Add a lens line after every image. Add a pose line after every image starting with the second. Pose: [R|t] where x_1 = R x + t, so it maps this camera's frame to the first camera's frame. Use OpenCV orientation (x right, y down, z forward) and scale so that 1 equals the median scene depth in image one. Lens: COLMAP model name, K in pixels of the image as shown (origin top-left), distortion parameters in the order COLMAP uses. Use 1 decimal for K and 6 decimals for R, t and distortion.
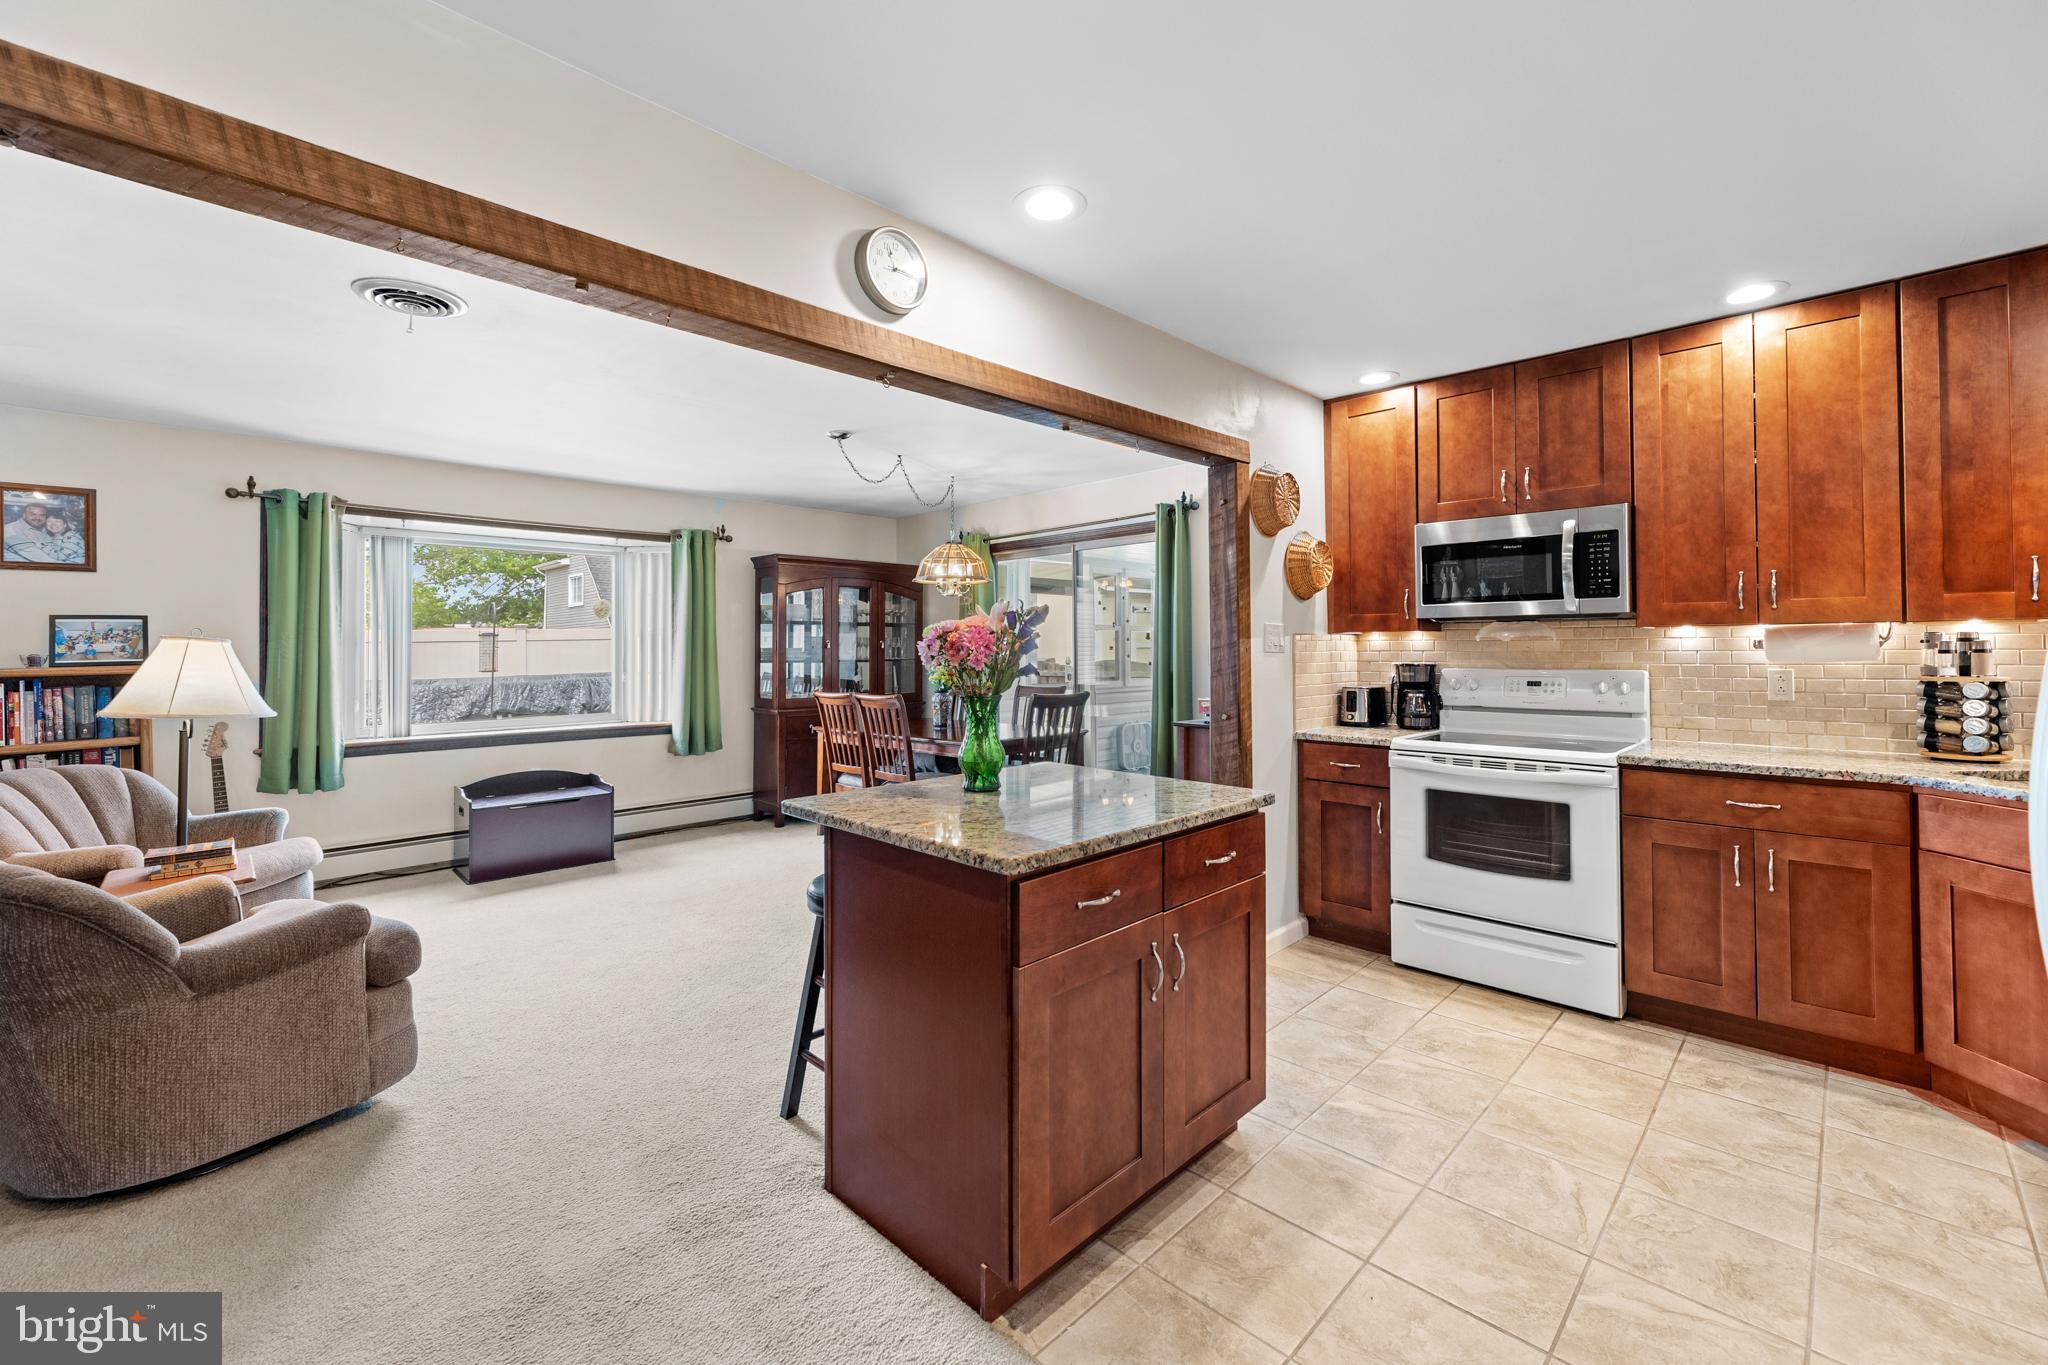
lens RADIAL K [[840.2, 0, 1025.8], [0, 840.2, 633.4], [0, 0, 1]] dist [0.000360, 0.000046]
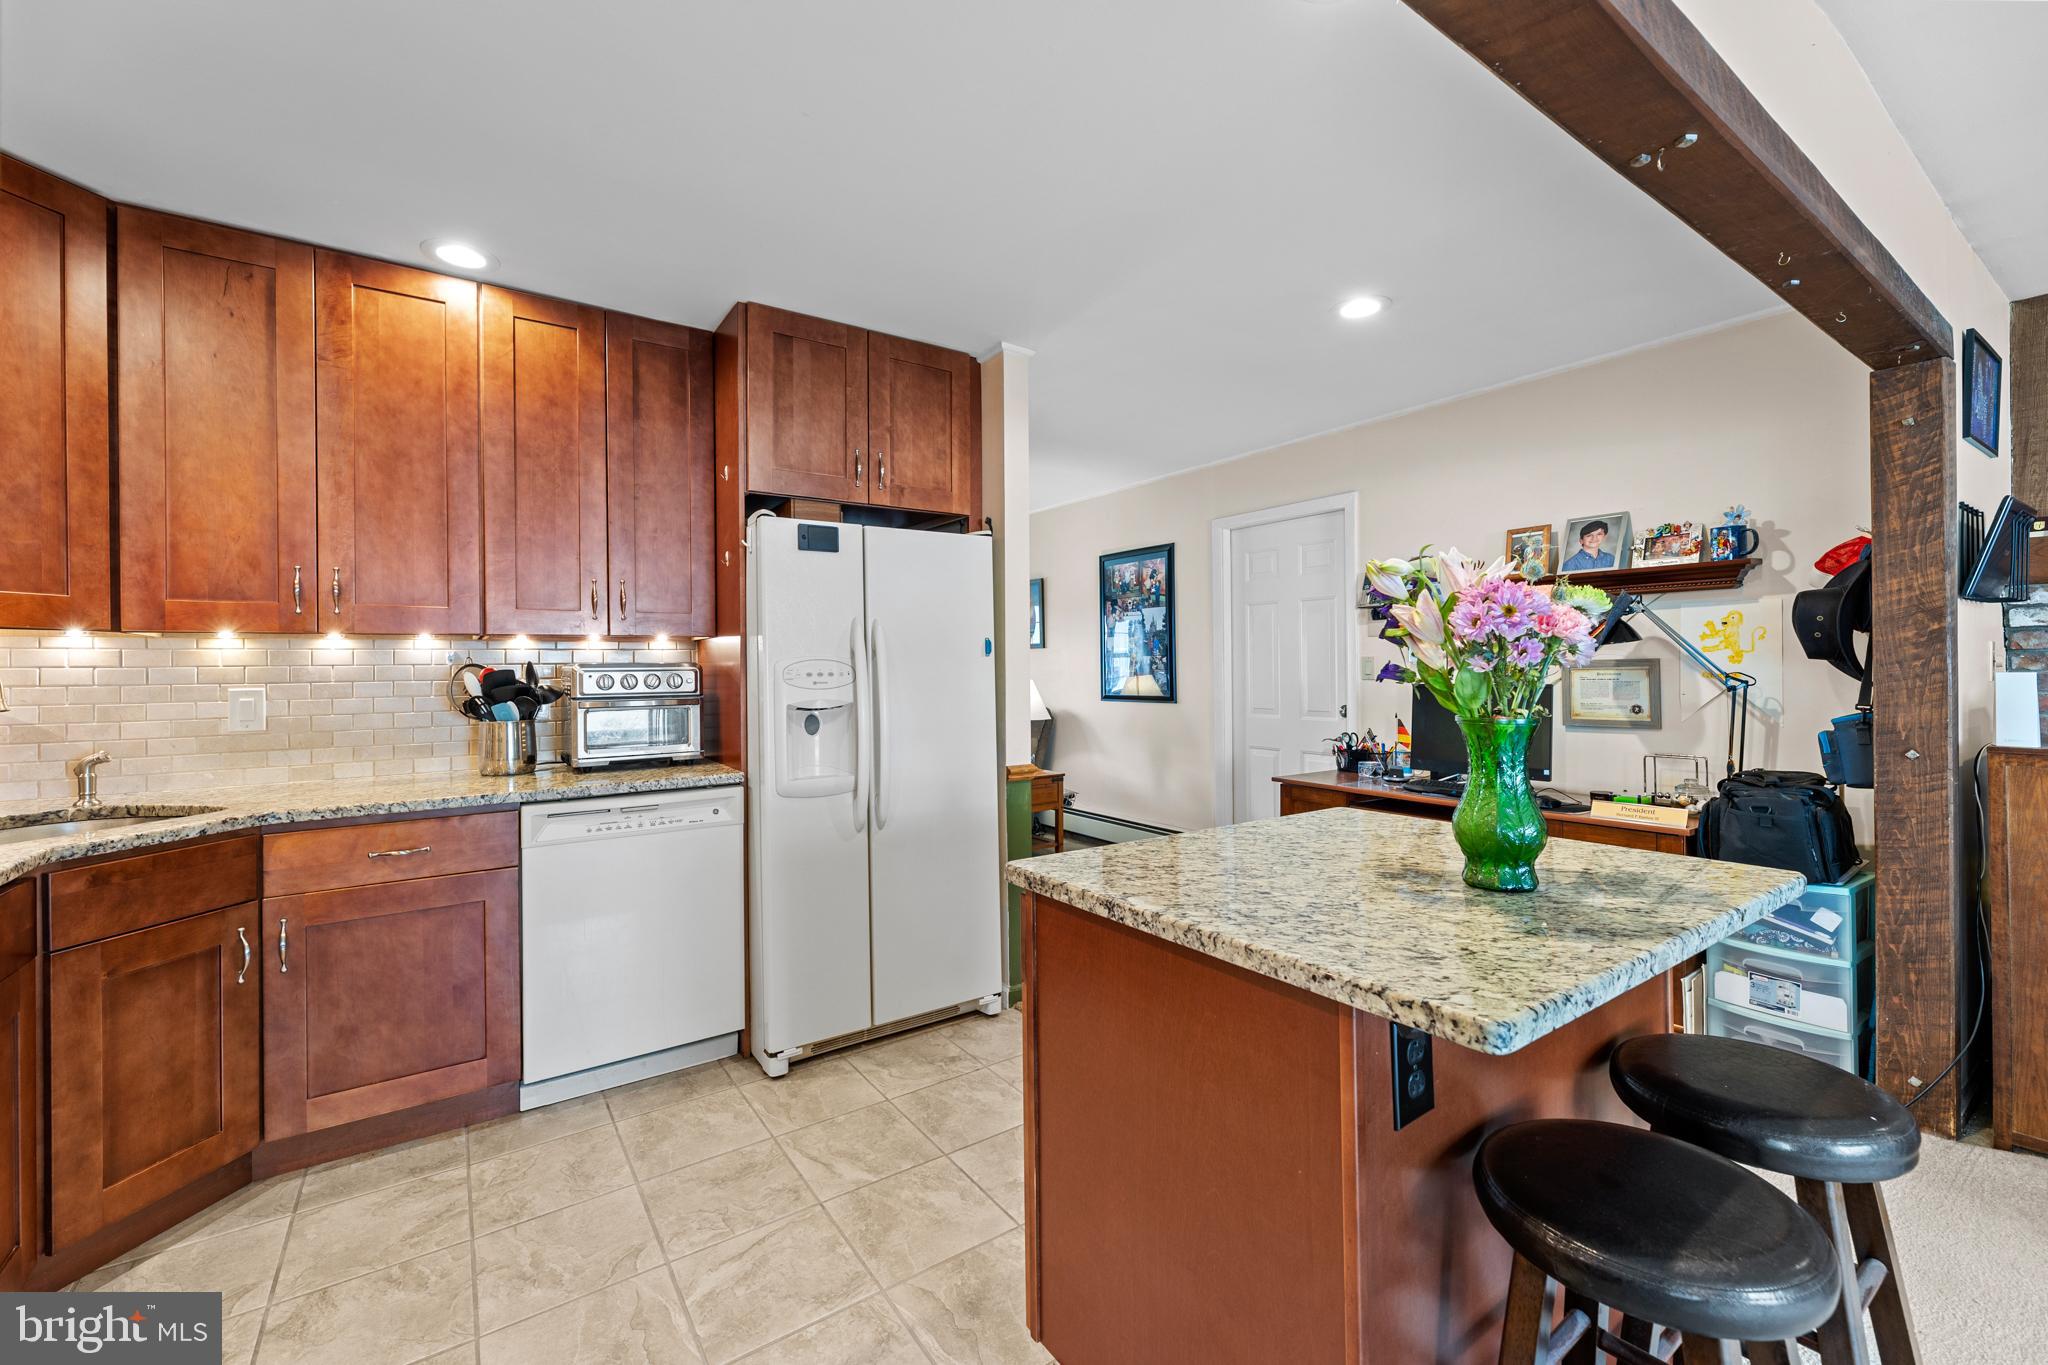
lens RADIAL K [[840.2, 0, 1020.7], [0, 840.2, 669.2], [0, 0, 1]] dist [0.000360, 0.000046]
pose [[-0.981861, 0.012119, 0.189217, 0.166902], [0.010426, 0.999896, -0.009939, 0.042696], [-0.189317, -0.007786, -0.981885, 1.769868]]
